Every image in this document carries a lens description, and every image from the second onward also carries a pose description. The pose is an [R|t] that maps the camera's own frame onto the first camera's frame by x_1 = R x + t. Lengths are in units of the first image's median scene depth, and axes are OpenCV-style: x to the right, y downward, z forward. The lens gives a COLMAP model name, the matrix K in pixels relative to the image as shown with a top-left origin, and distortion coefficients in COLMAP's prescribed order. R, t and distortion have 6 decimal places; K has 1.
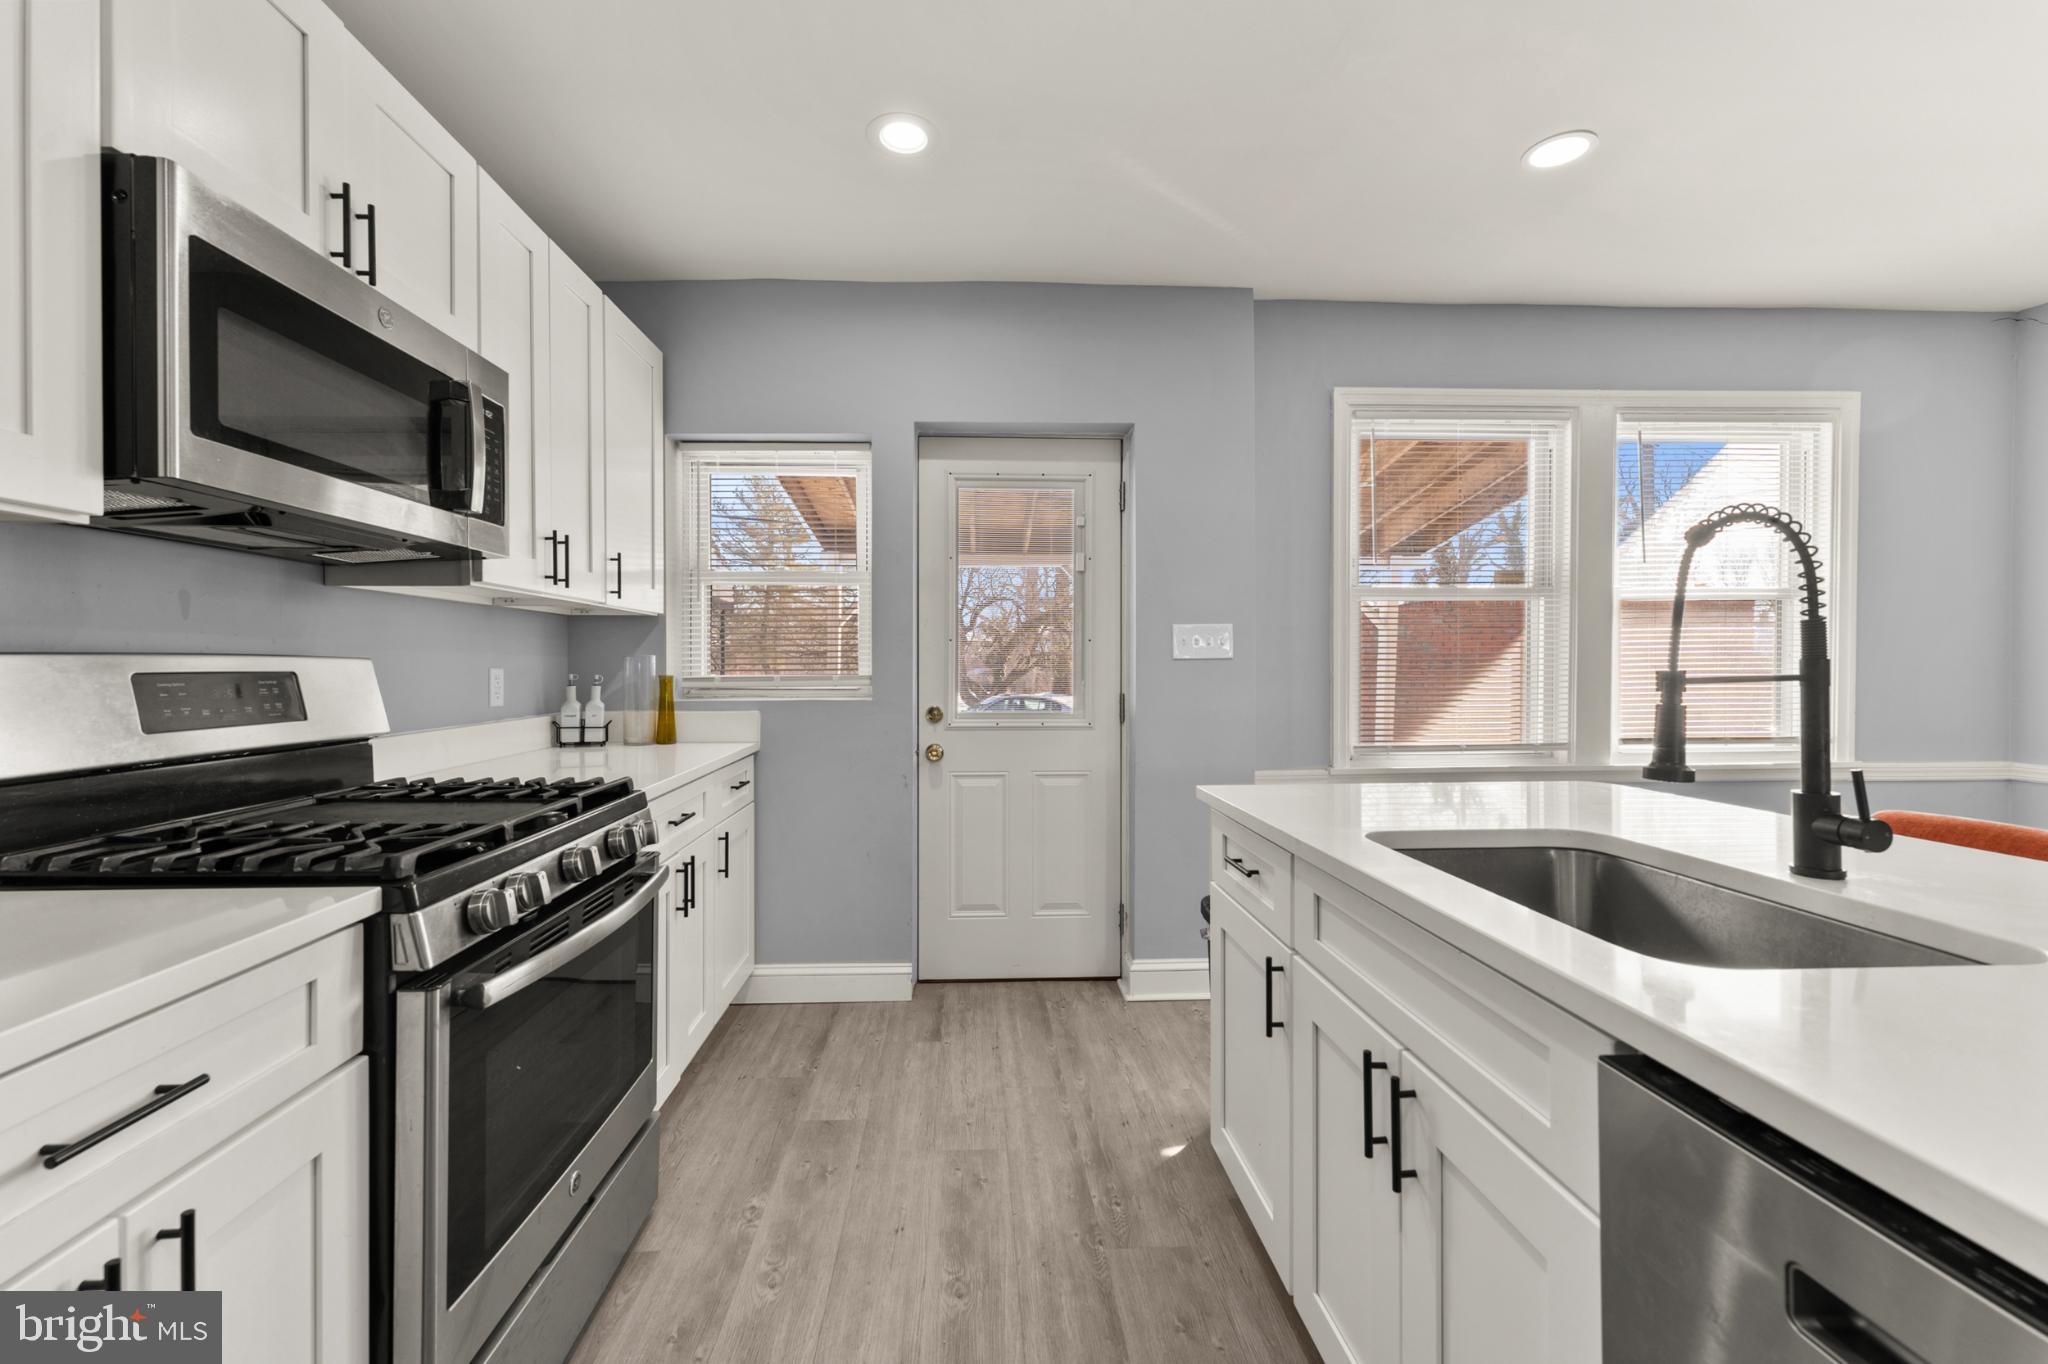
lens RADIAL K [[813.3, 0, 987.4], [0, 813.3, 668.6], [0, 0, 1]] dist [-0.001373, -0.000404]
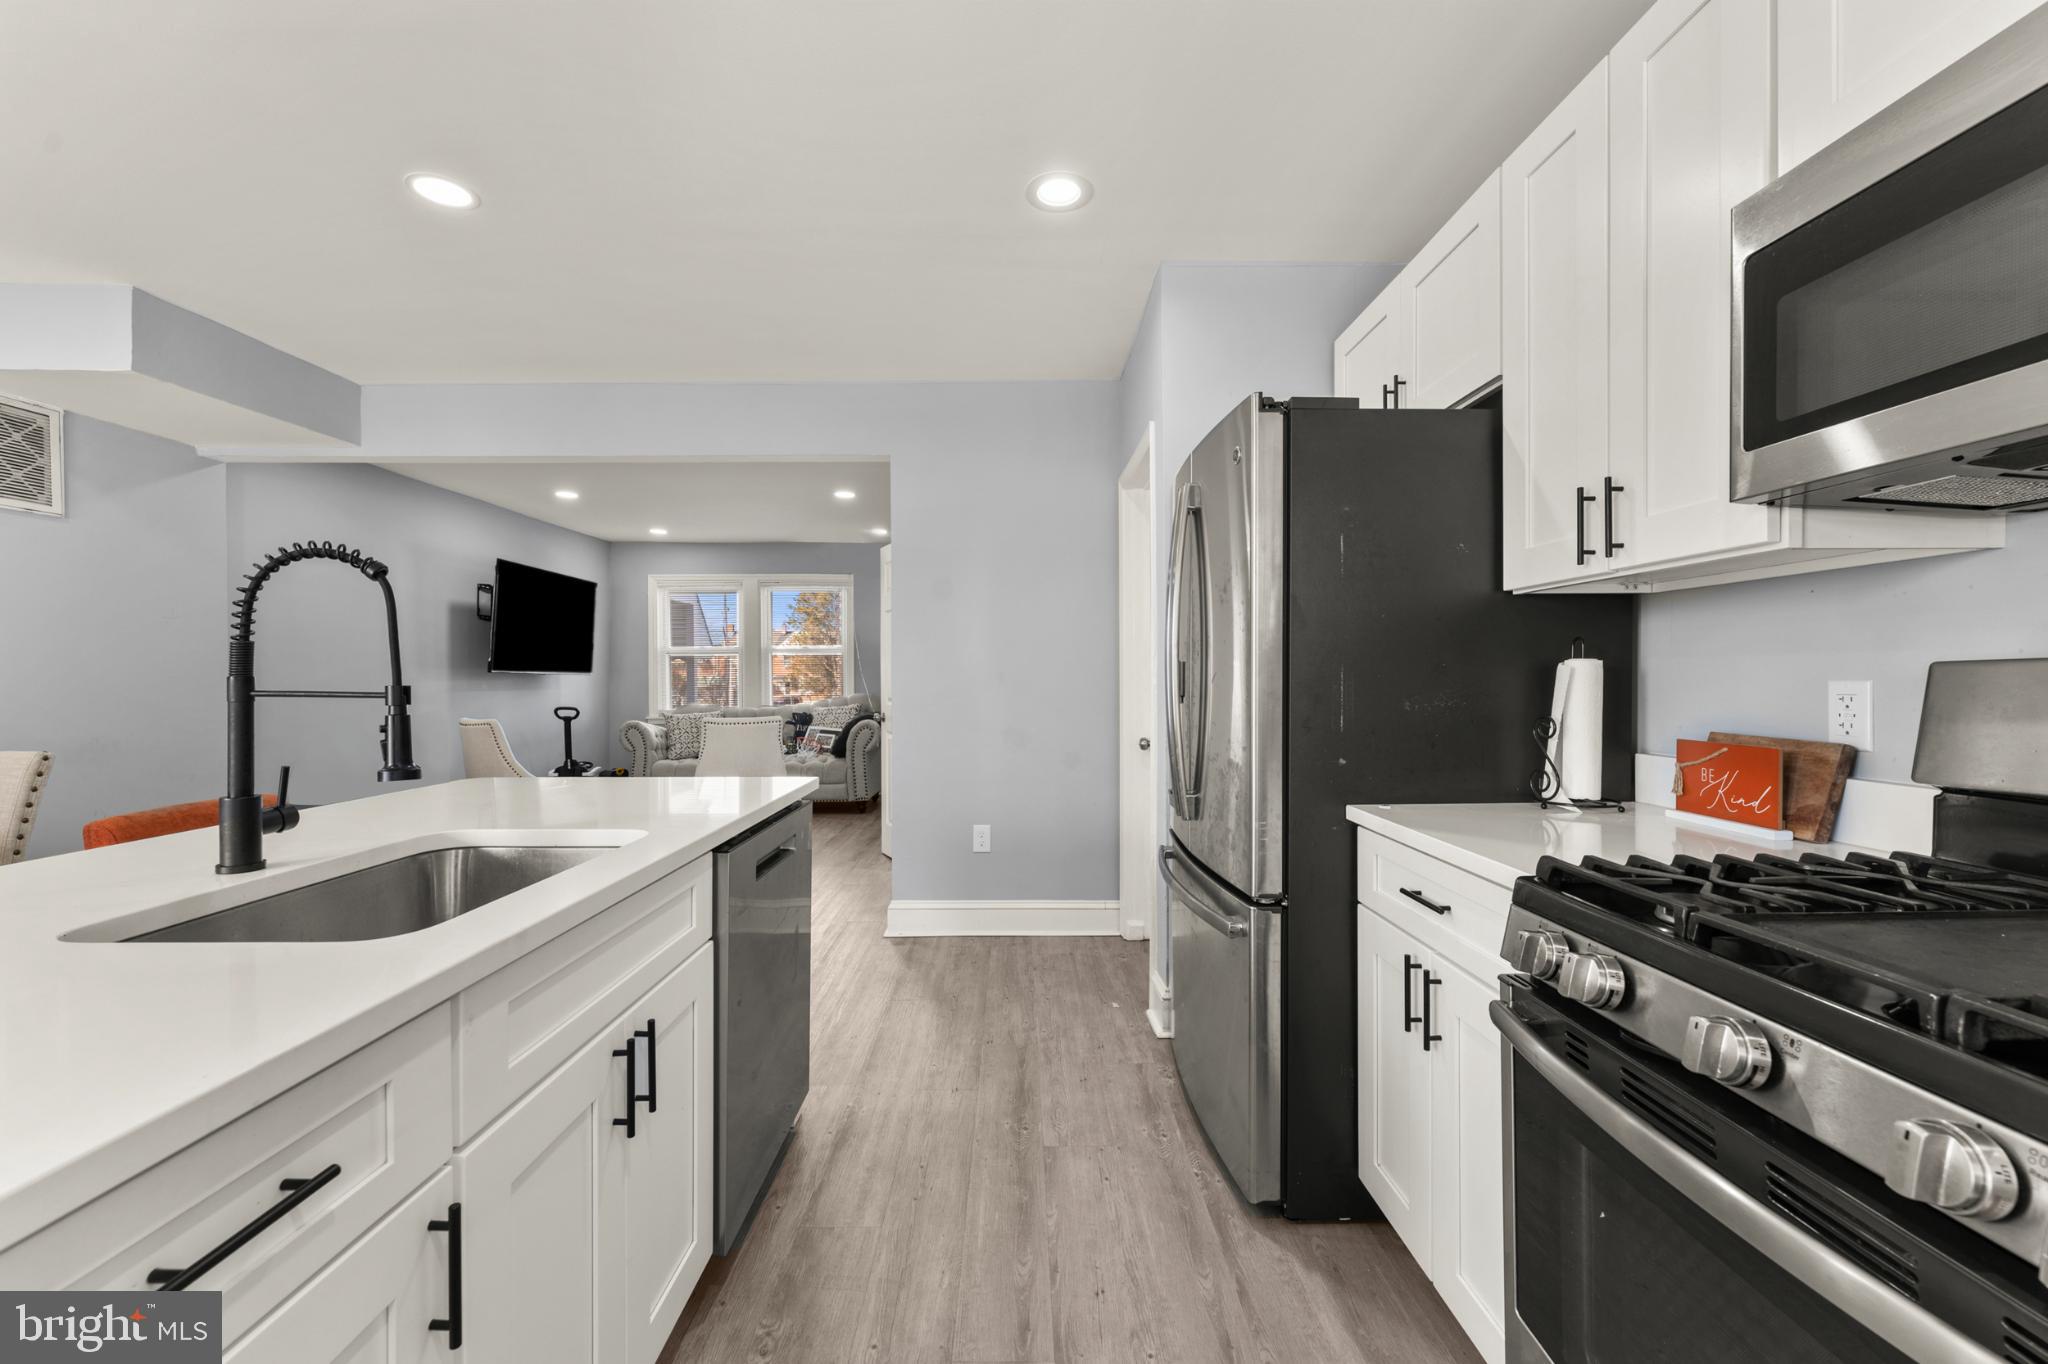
lens RADIAL K [[813.5, 0, 1031.4], [0, 813.5, 681.9], [0, 0, 1]] dist [-0.000362, -0.000100]
pose [[-0.999890, 0.005736, 0.013660, -0.032532], [0.005866, 0.999938, 0.009479, -0.003358], [-0.013604, 0.009558, -0.999862, 0.804251]]
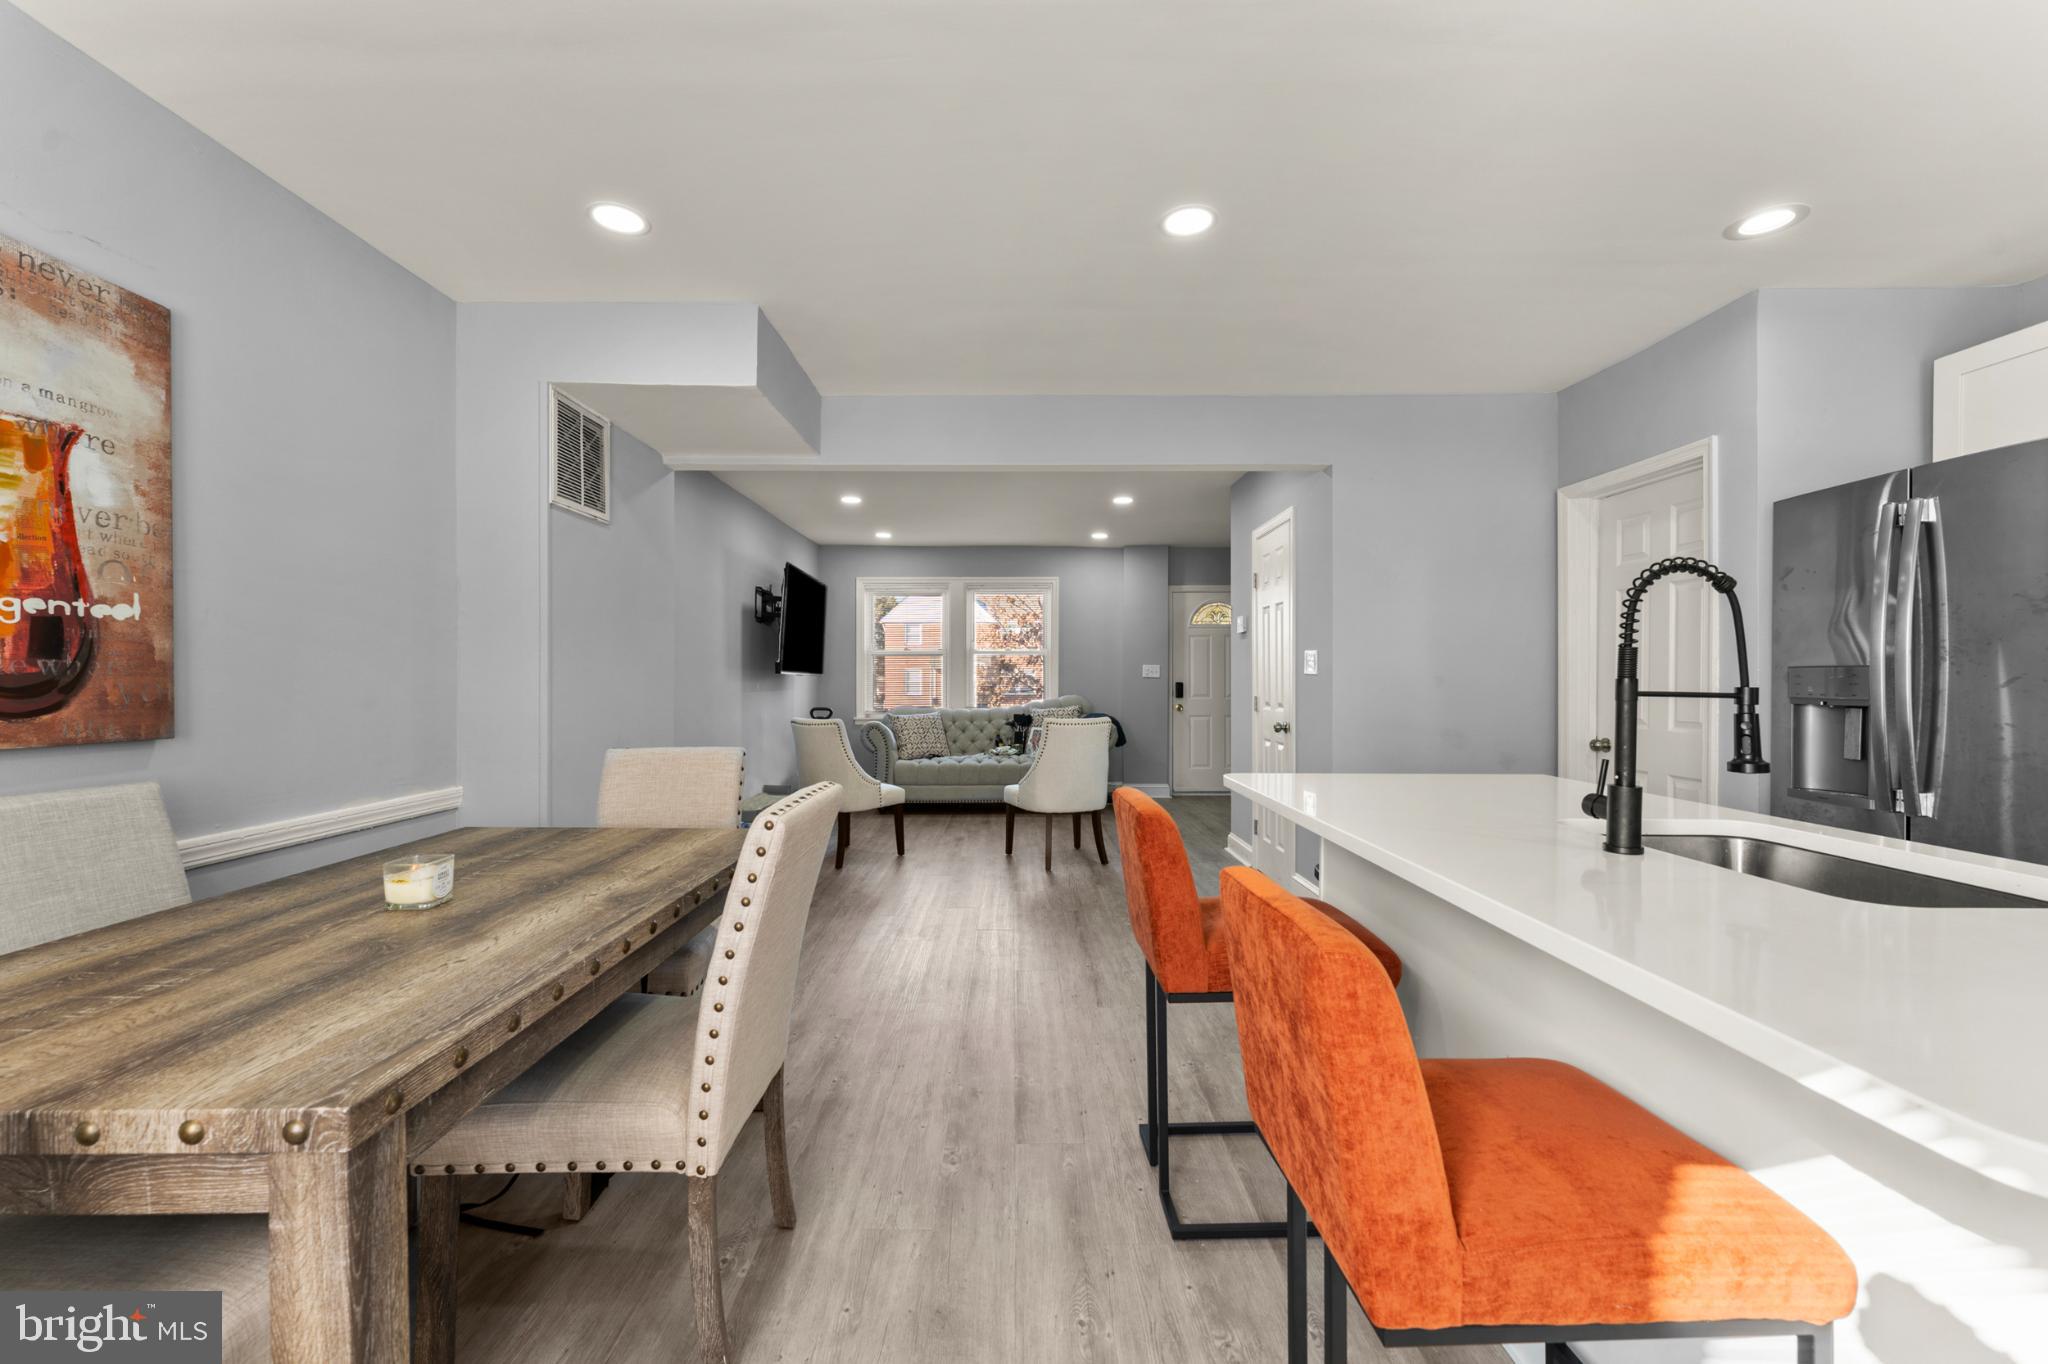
lens RADIAL K [[817.2, 0, 1027.4], [0, 817.2, 680.9], [0, 0, 1]] dist [0.000905, -0.000091]
pose [[-0.999837, 0.001968, 0.017951, 0.720199], [0.002060, 0.999985, 0.005091, -0.006193], [-0.017941, 0.005127, -0.999826, 0.866804]]
